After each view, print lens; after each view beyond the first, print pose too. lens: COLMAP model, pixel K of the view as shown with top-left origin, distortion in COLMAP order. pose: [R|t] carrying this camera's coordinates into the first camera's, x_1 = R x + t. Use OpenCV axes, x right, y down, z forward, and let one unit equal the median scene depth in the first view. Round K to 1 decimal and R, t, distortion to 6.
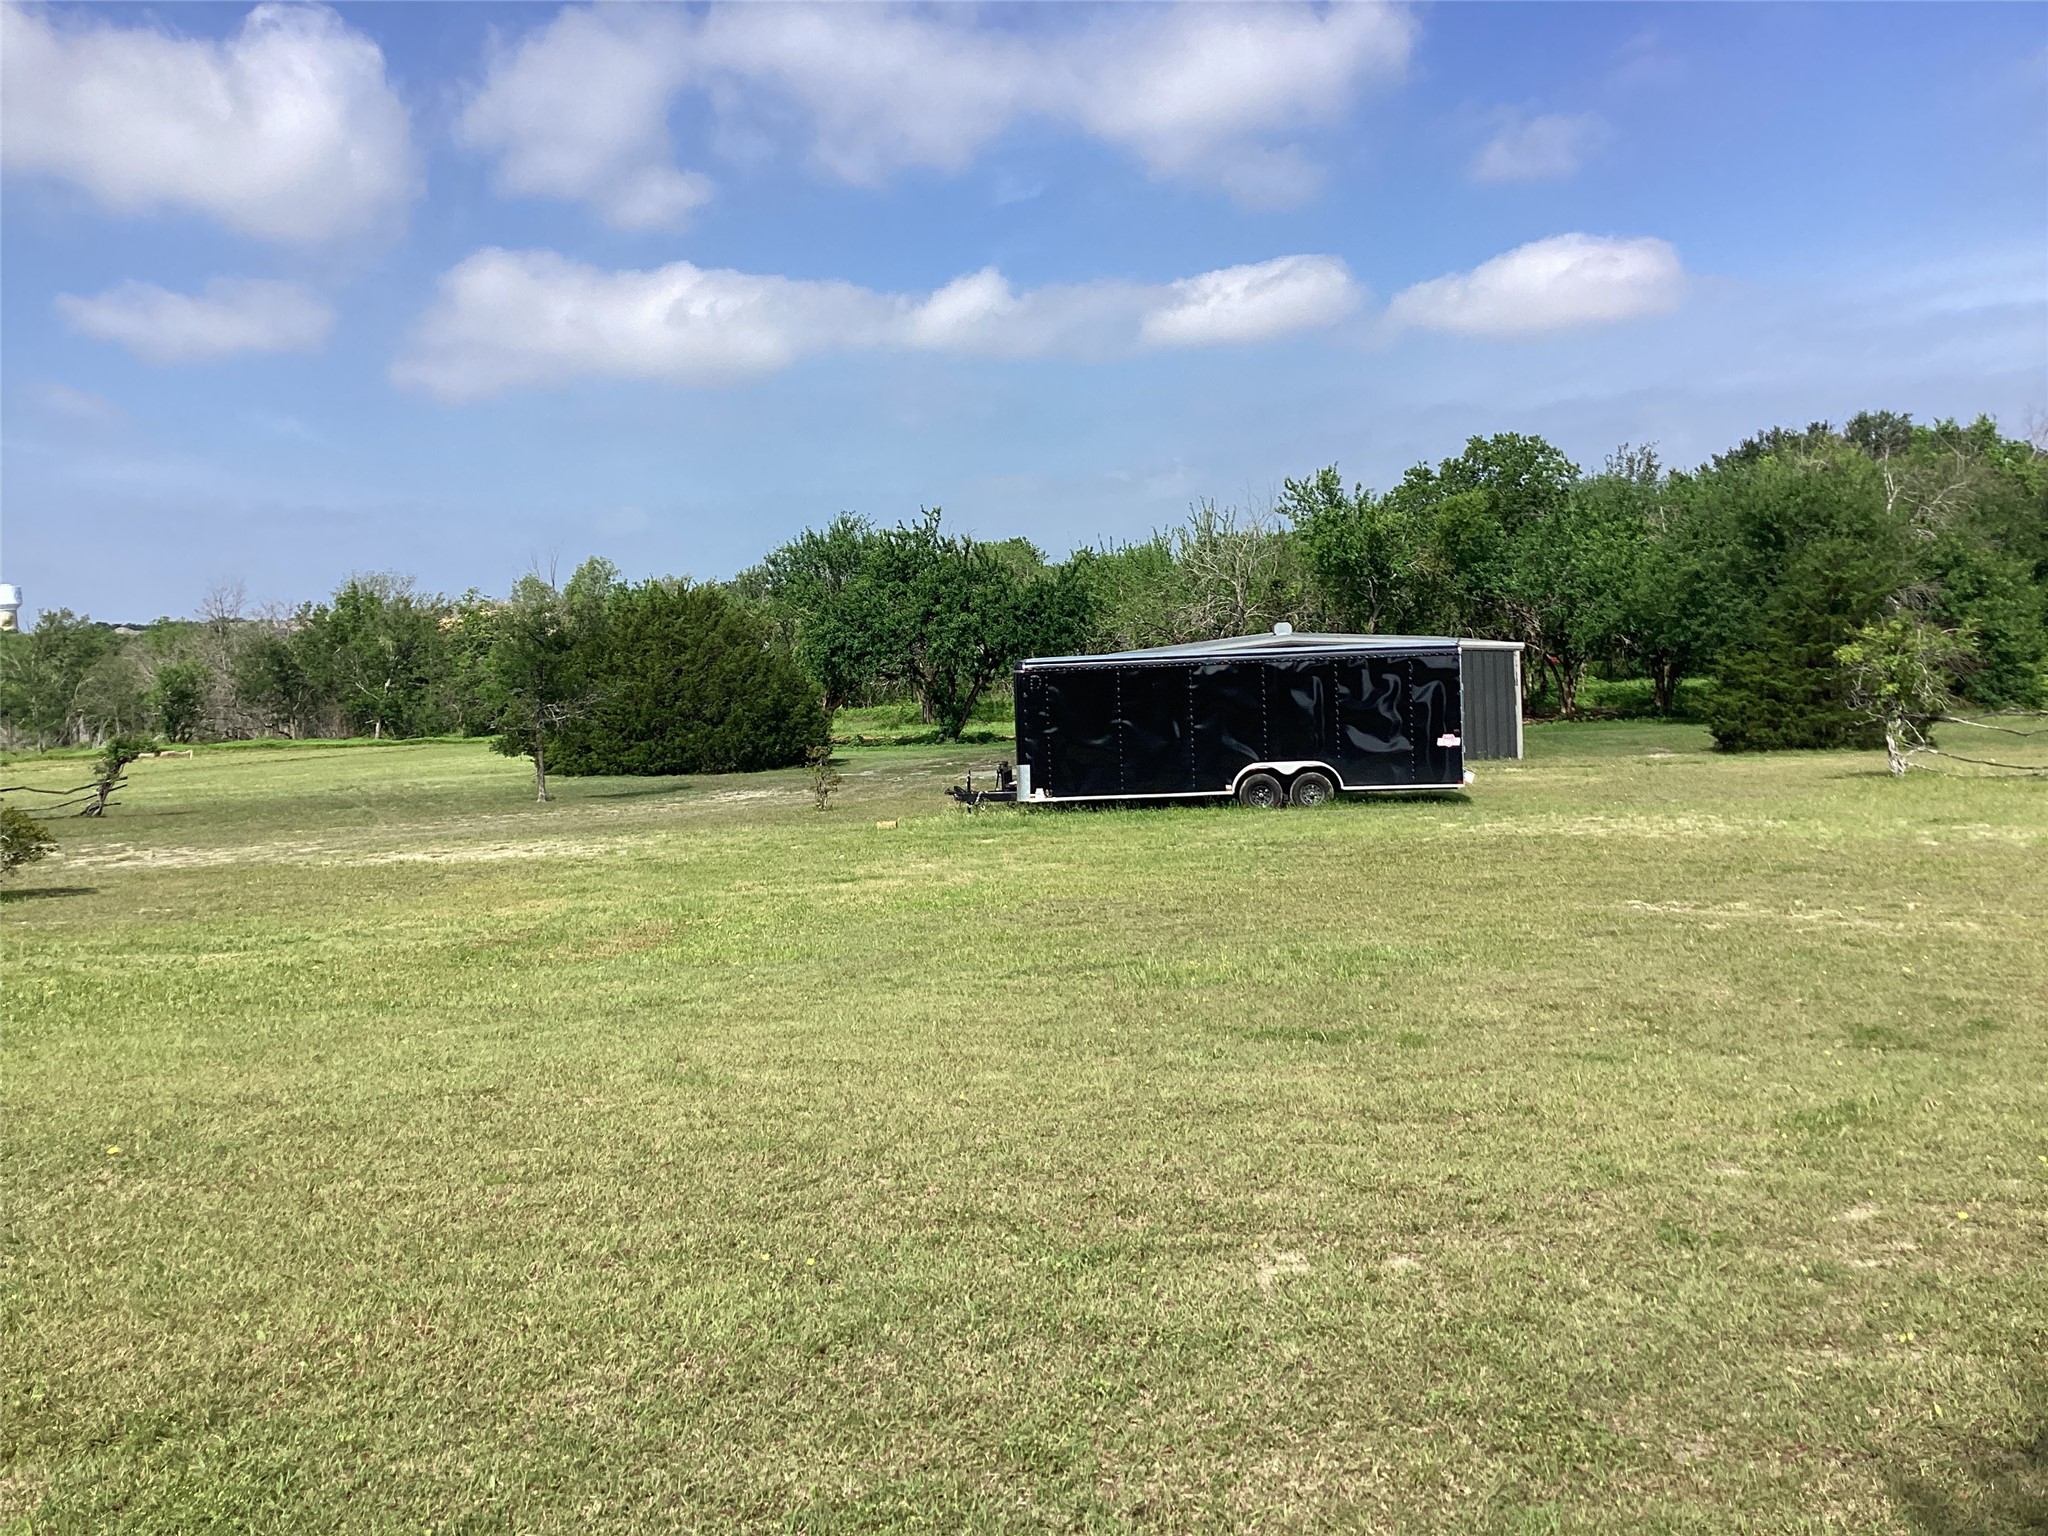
lens RADIAL K [[1843.7, 0, 1024.0], [0, 1843.7, 768.0], [0, 0, 1]] dist [0.037897, -0.077902]
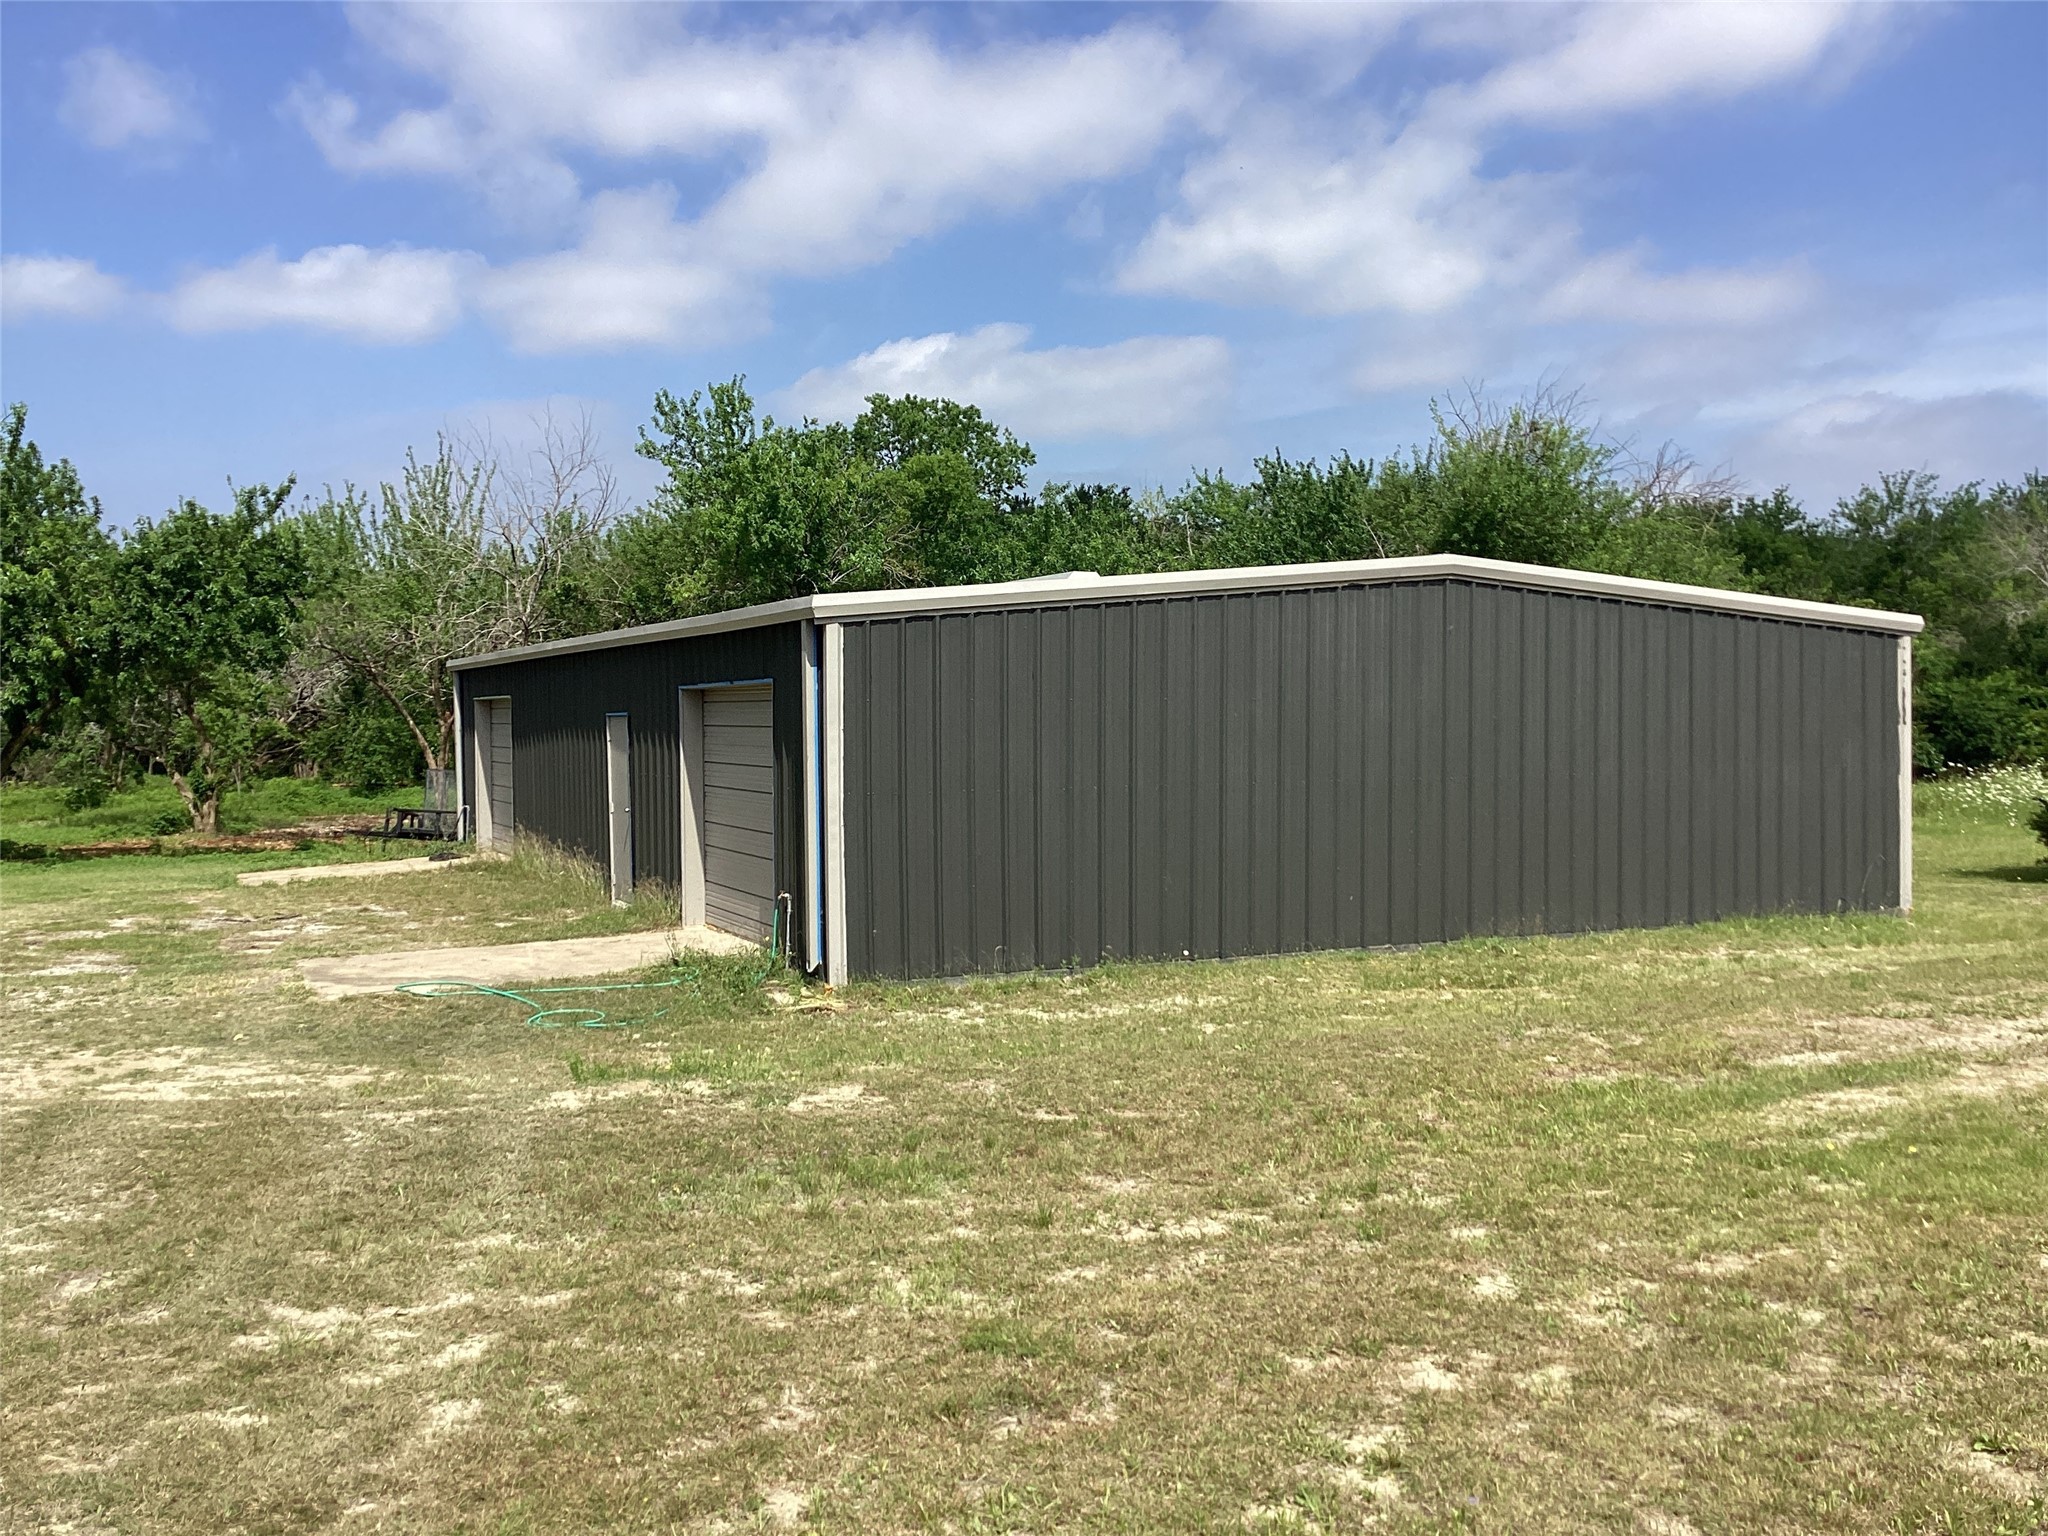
lens RADIAL K [[1843.7, 0, 1024.0], [0, 1843.7, 768.0], [0, 0, 1]] dist [0.037897, -0.077902]
pose [[0.834814, 0.031470, 0.549632, -0.086611], [0.005940, 0.997792, -0.066152, -0.007544], [-0.550500, 0.058489, 0.832784, 0.608344]]
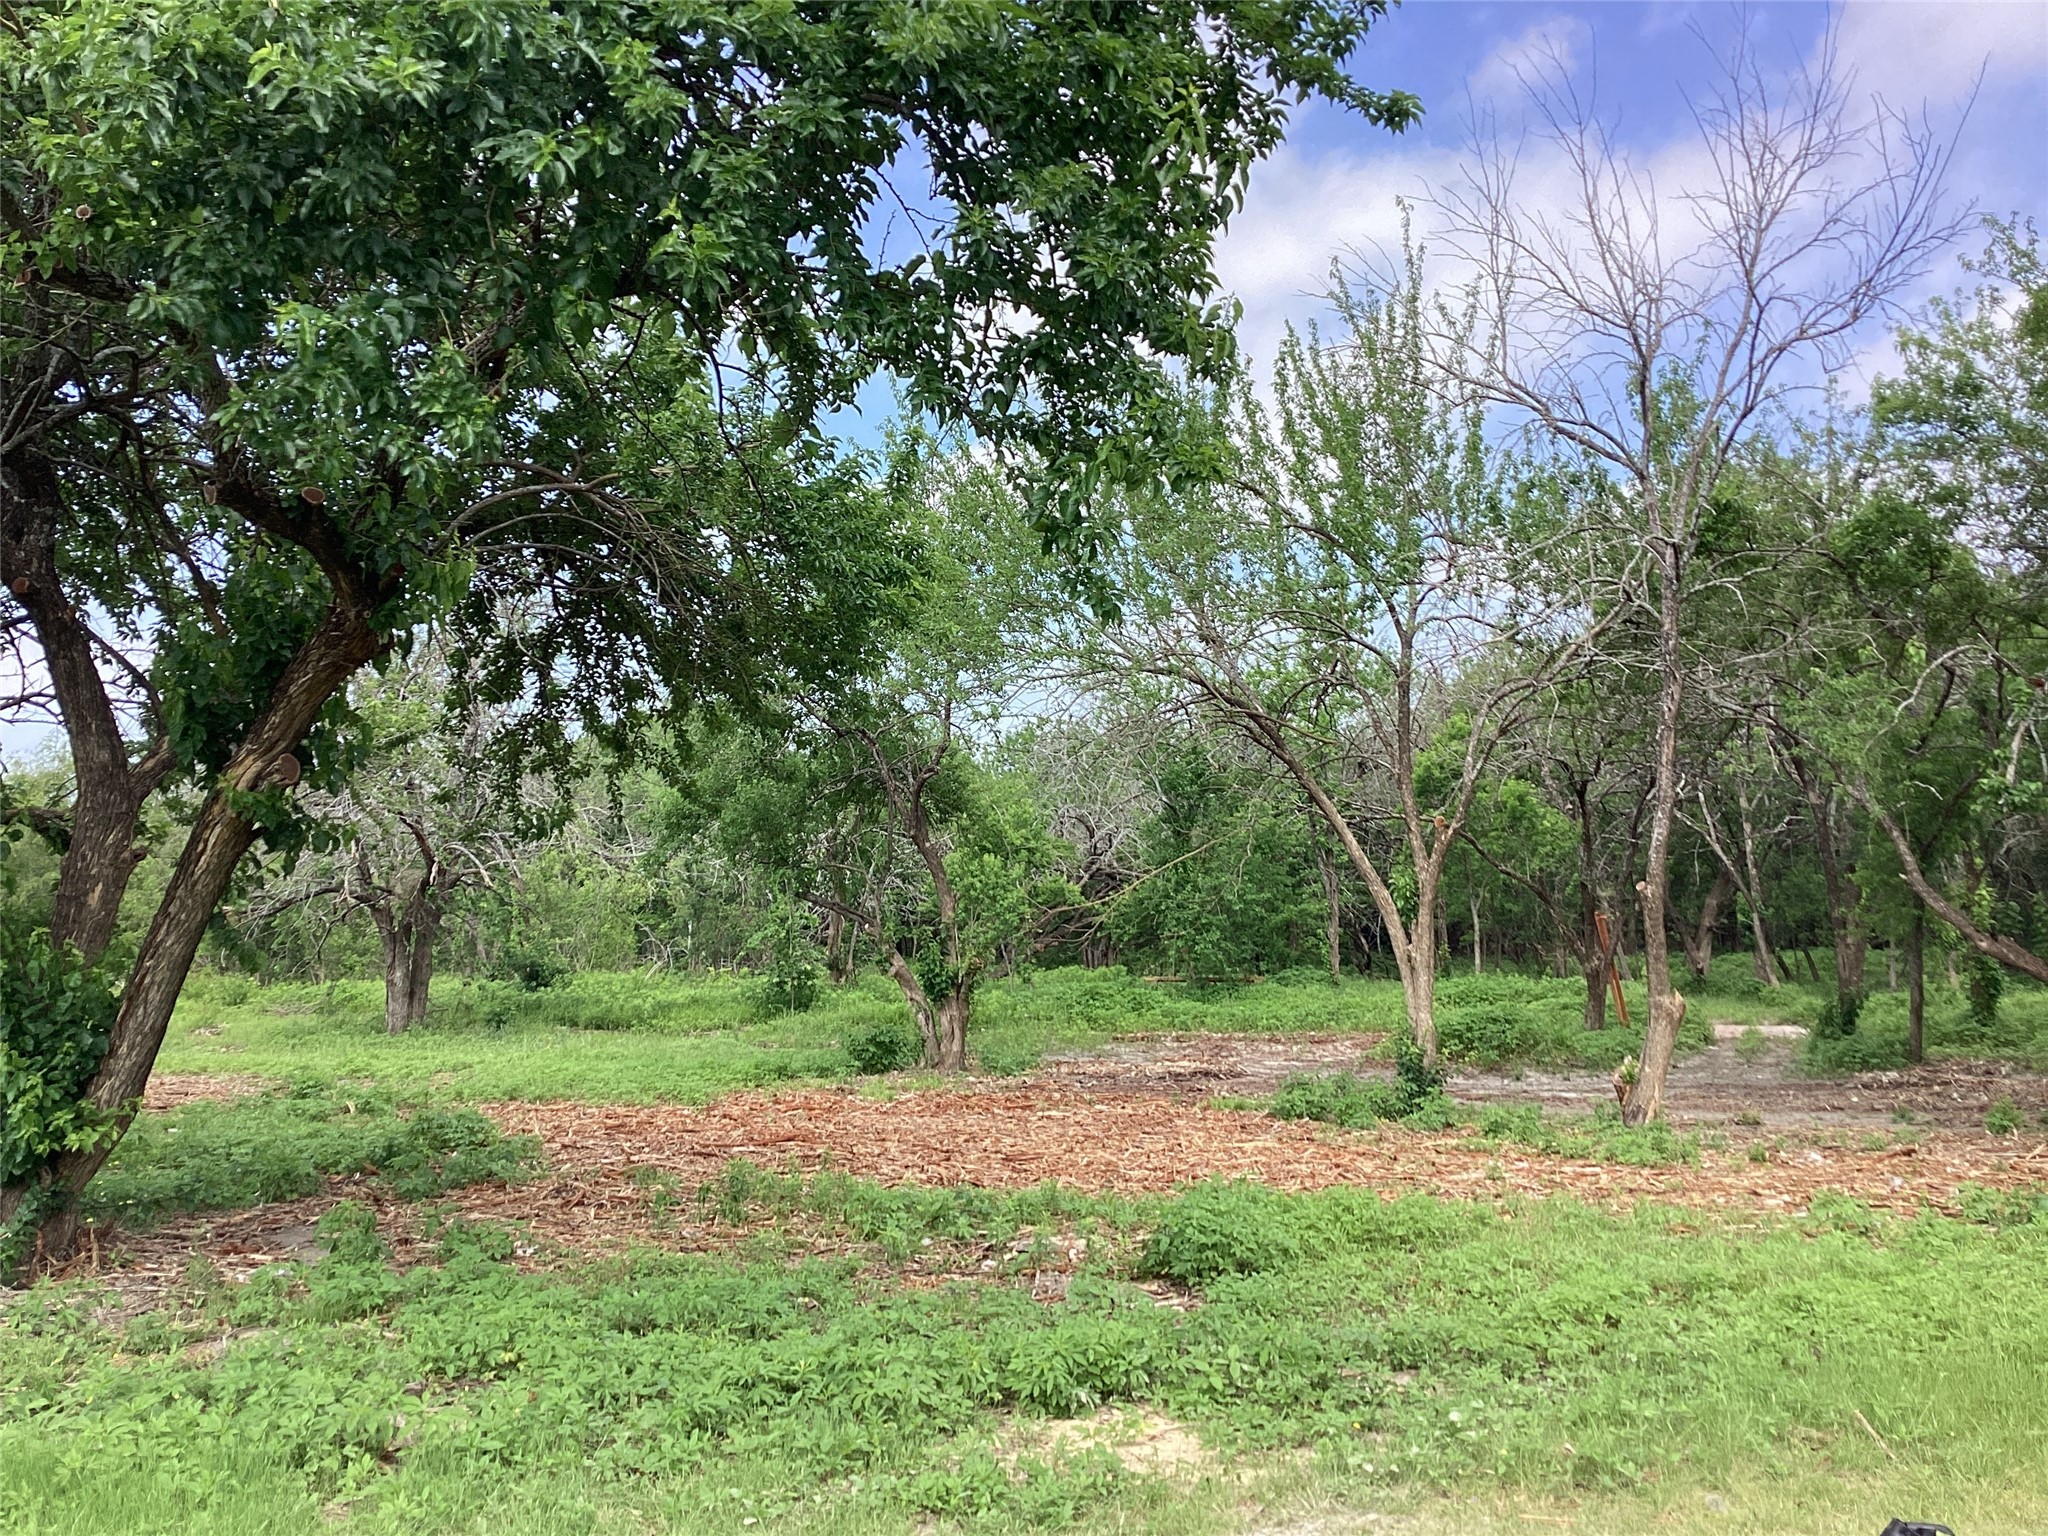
lens RADIAL K [[1843.7, 0, 1024.0], [0, 1843.7, 768.0], [0, 0, 1]] dist [0.037897, -0.077902]
pose [[0.982508, 0.053035, 0.178511, -0.021236], [-0.022353, 0.985245, -0.169685, -0.025965], [-0.184876, 0.162727, 0.969196, 0.951460]]
